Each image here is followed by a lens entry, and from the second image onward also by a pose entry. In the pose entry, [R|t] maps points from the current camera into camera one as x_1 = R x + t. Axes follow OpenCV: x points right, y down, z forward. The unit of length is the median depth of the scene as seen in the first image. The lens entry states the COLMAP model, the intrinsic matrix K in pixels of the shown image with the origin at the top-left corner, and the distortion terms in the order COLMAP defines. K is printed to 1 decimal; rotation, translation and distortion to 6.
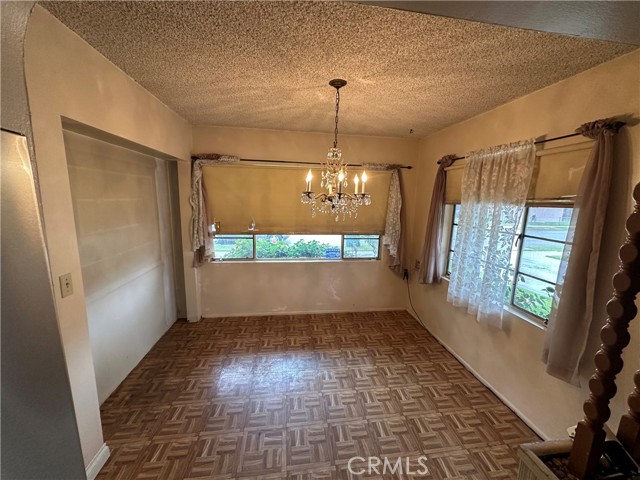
lens RADIAL K [[253.7, 0, 318.2], [0, 253.7, 240.0], [0, 0, 1]] dist [-0.005504, 0.001480]
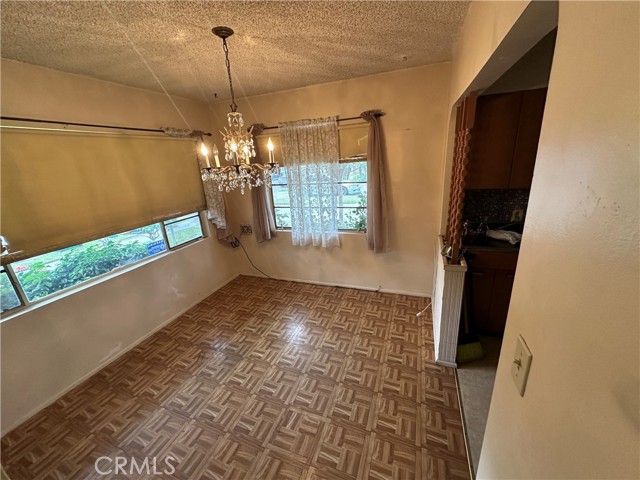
lens RADIAL K [[253.7, 0, 320.7], [0, 253.7, 240.6], [0, 0, 1]] dist [-0.005504, 0.001480]
pose [[0.475869, -0.325912, 0.816903, -0.432575], [0.222151, 0.943233, 0.246903, -0.062089], [-0.850998, 0.063982, 0.521257, 0.207325]]
